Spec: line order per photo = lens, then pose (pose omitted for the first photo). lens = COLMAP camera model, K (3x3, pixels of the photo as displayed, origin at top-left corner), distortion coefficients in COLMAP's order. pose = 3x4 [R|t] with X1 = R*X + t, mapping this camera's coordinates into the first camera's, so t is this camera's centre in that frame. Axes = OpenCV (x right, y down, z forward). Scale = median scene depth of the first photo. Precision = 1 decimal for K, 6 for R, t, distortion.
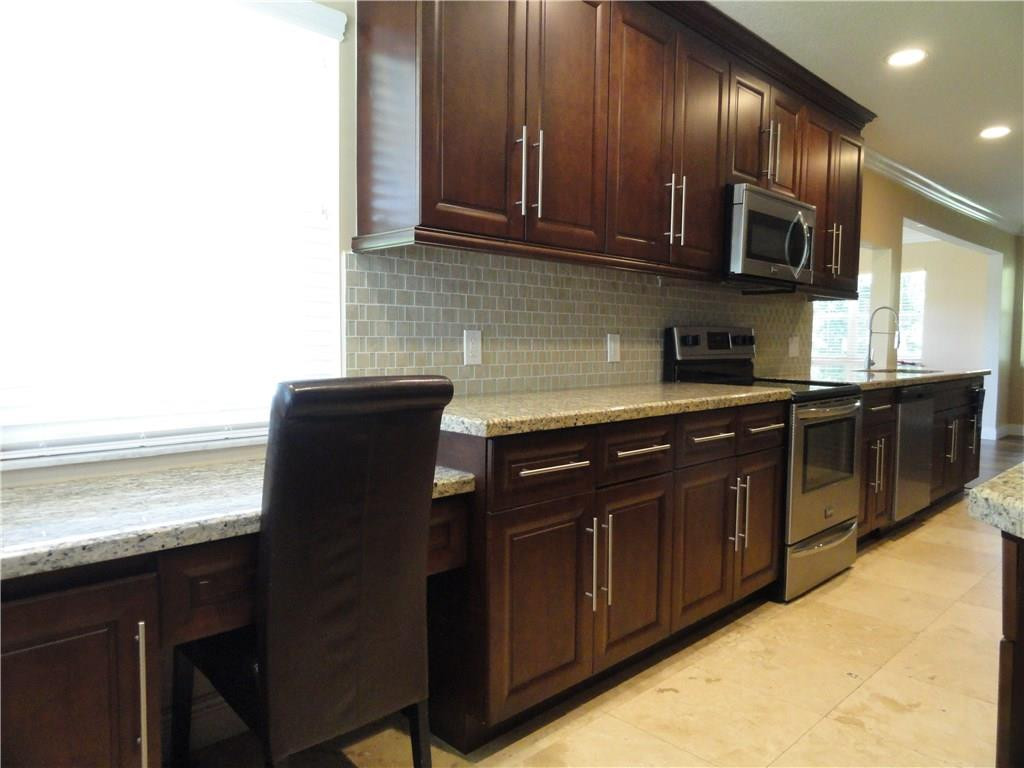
lens RADIAL K [[709.6, 0, 512.0], [0, 709.6, 384.0], [0, 0, 1]] dist [-0.007194, -0.004633]
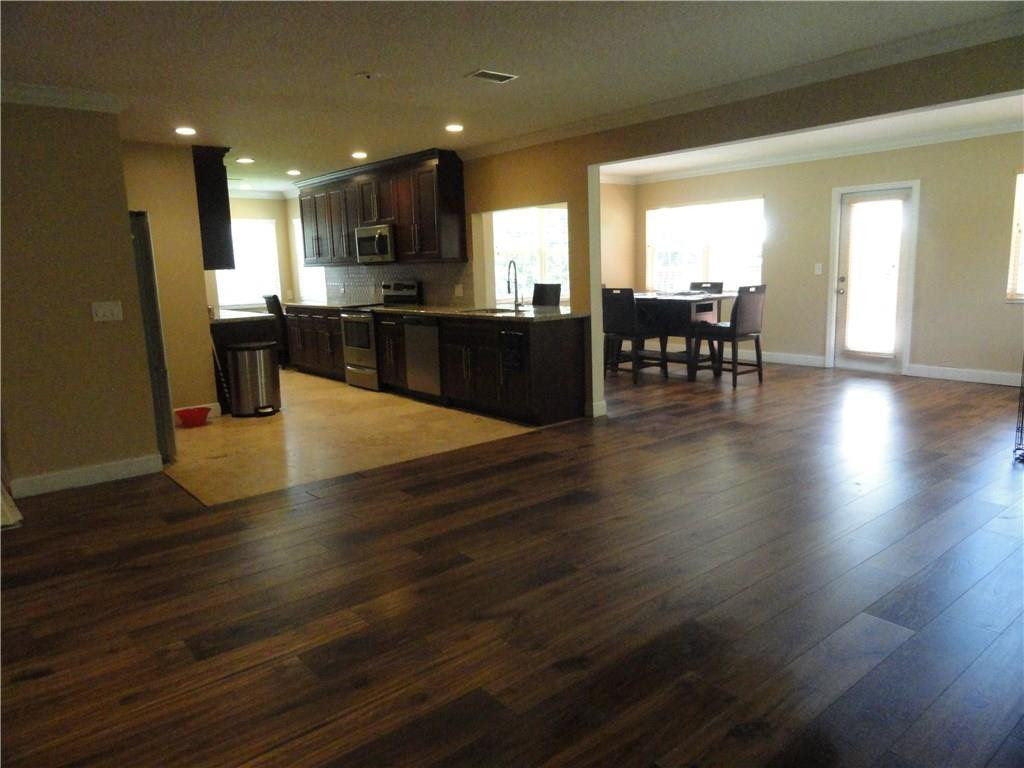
lens RADIAL K [[709.6, 0, 512.0], [0, 709.6, 384.0], [0, 0, 1]] dist [-0.007194, -0.004633]
pose [[-0.094024, 0.162584, -0.982205, 2.647291], [-0.029736, 0.985676, 0.166005, -0.147351], [0.995126, 0.044815, -0.087842, 1.613239]]
